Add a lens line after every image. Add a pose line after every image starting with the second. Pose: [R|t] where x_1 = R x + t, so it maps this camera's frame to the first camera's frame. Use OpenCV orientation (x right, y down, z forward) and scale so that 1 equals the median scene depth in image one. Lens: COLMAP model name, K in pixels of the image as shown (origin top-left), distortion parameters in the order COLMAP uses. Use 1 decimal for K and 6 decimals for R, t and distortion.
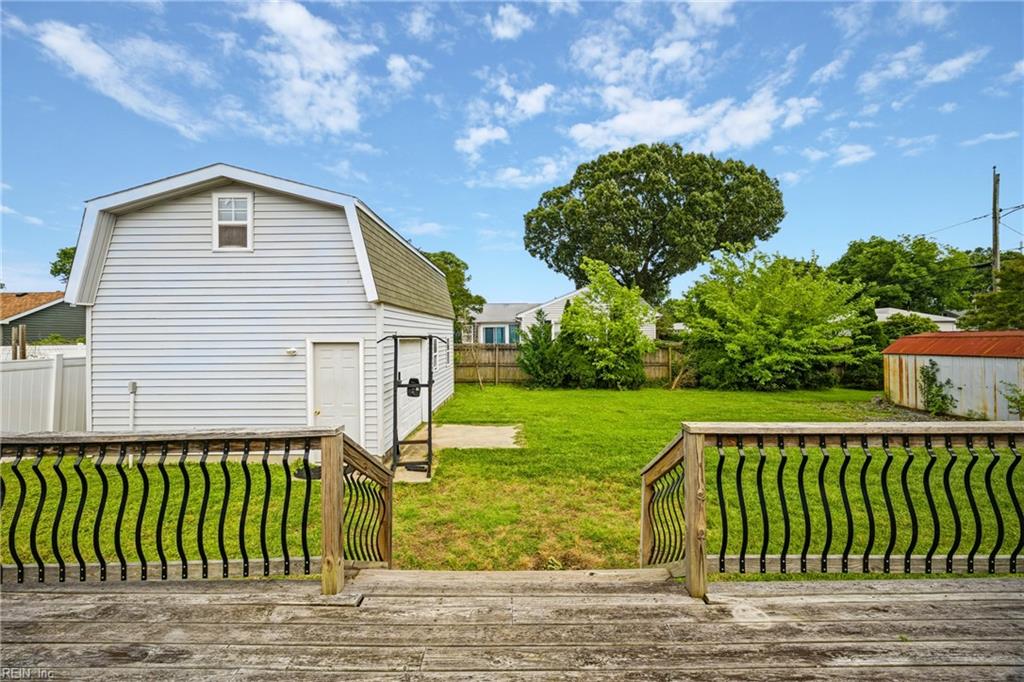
lens RADIAL K [[406.1, 0, 506.0], [0, 406.1, 335.2], [0, 0, 1]] dist [-0.000389, 0.001060]
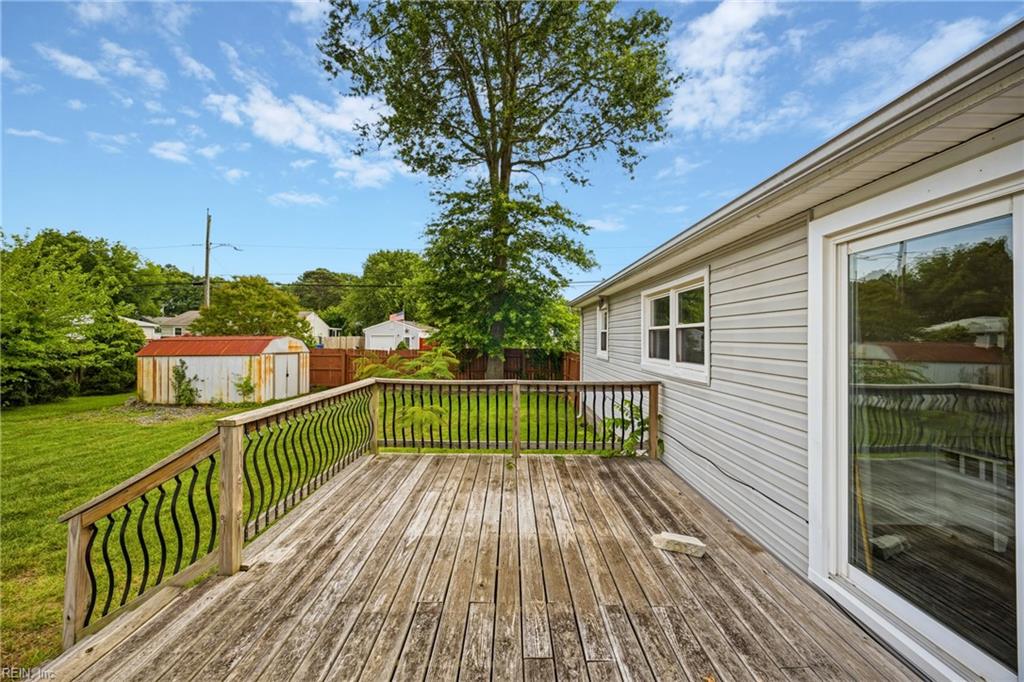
lens RADIAL K [[406.1, 0, 515.3], [0, 406.1, 336.8], [0, 0, 1]] dist [-0.000389, 0.001060]
pose [[-0.014846, 0.012352, 0.999813, -0.236289], [-0.007382, 0.999895, -0.012463, 0.002241], [-0.999863, -0.007566, -0.014754, 0.090659]]
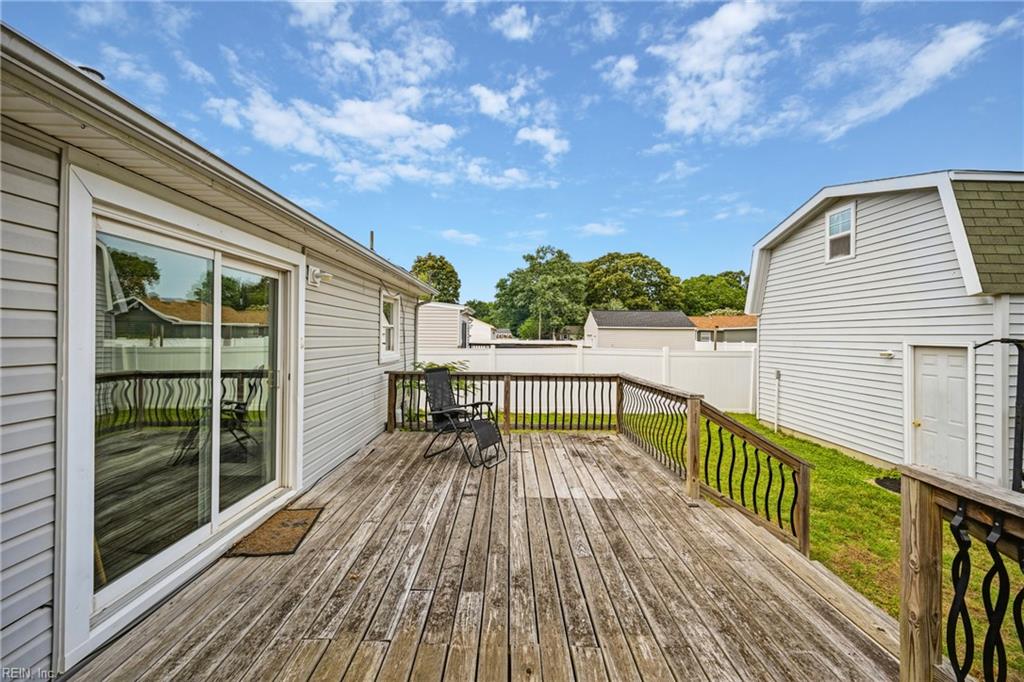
lens RADIAL K [[406.1, 0, 509.0], [0, 406.1, 338.9], [0, 0, 1]] dist [-0.000389, 0.001060]
pose [[0.002935, 0.015994, -0.999868, 0.424207], [-0.008499, 0.999836, 0.015969, -0.003612], [0.999960, 0.008451, 0.003070, 0.098234]]
